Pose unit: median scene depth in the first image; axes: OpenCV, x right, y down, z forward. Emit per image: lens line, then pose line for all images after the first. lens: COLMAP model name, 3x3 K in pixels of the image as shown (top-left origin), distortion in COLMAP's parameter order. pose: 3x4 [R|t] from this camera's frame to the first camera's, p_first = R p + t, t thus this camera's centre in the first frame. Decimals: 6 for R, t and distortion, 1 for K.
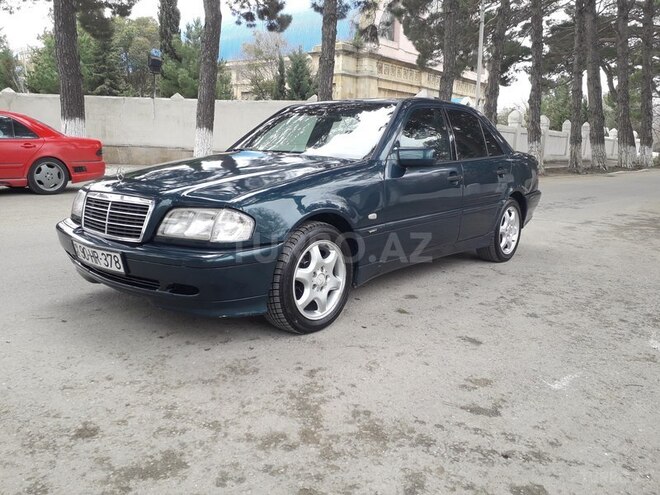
lens RADIAL K [[529.3, 0, 330.0], [0, 529.3, 247.5], [0, 0, 1]] dist [0.050800, -0.090123]
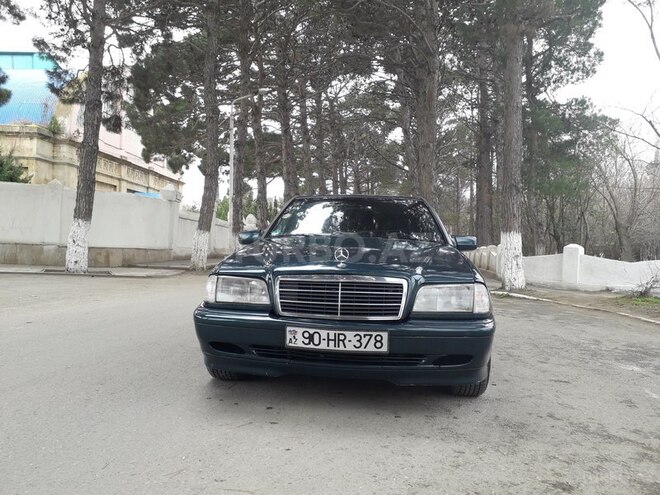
lens RADIAL K [[529.3, 0, 330.0], [0, 529.3, 247.5], [0, 0, 1]] dist [0.050800, -0.090123]
pose [[0.828277, 0.014183, 0.560140, -0.978800], [0.084104, 0.985207, -0.149310, -0.005085], [-0.553971, 0.170780, 0.814831, 0.195467]]
